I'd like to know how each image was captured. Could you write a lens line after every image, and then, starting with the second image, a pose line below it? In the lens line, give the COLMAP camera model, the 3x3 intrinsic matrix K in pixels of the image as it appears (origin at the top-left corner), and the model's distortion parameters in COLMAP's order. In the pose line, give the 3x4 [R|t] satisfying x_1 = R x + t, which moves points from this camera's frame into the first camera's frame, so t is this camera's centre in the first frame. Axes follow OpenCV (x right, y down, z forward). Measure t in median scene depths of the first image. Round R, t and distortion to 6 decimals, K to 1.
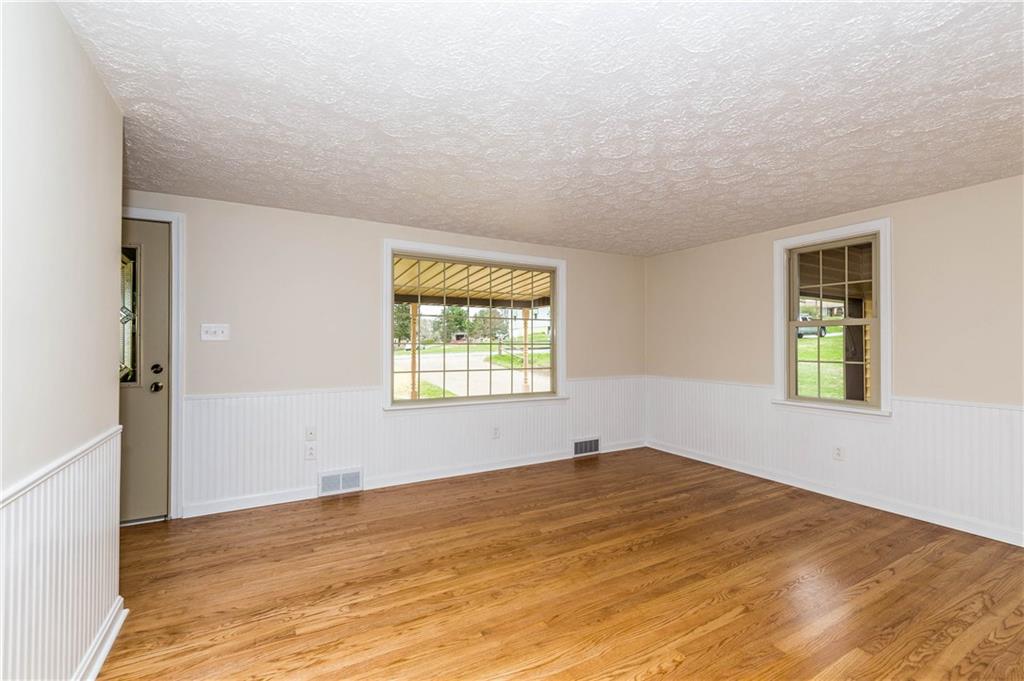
lens RADIAL K [[437.3, 0, 509.9], [0, 437.3, 339.2], [0, 0, 1]] dist [-0.002318, 0.000576]
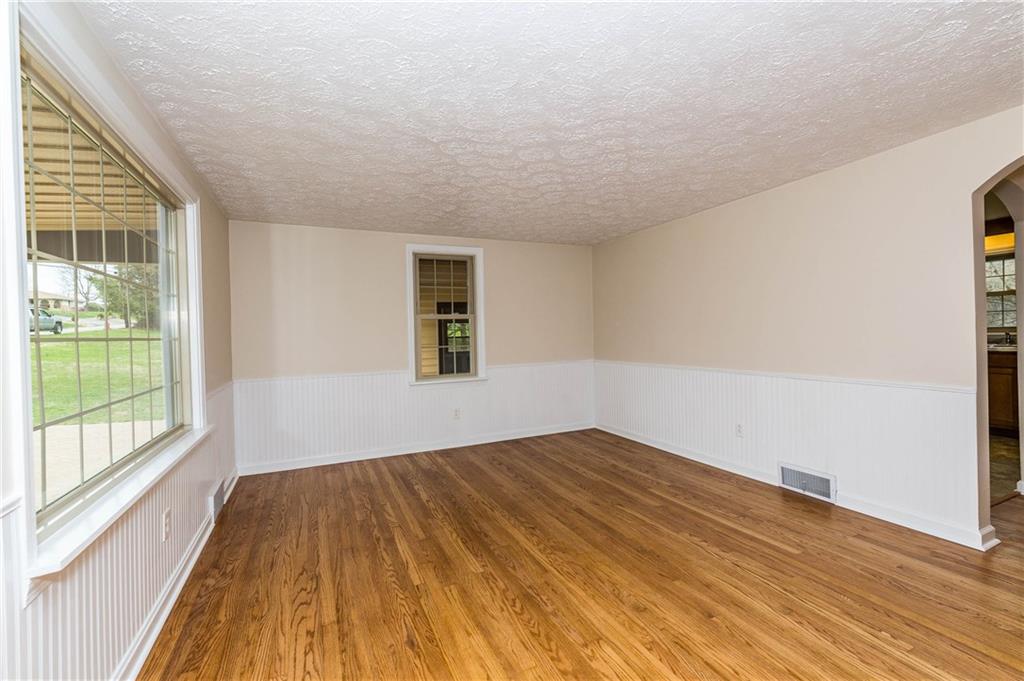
lens RADIAL K [[437.3, 0, 508.9], [0, 437.3, 336.0], [0, 0, 1]] dist [-0.002318, 0.000576]
pose [[0.091088, -0.013673, 0.995749, -0.620085], [0.014055, 0.999824, 0.012444, 0.007434], [-0.995744, 0.012862, 0.091264, 0.775212]]
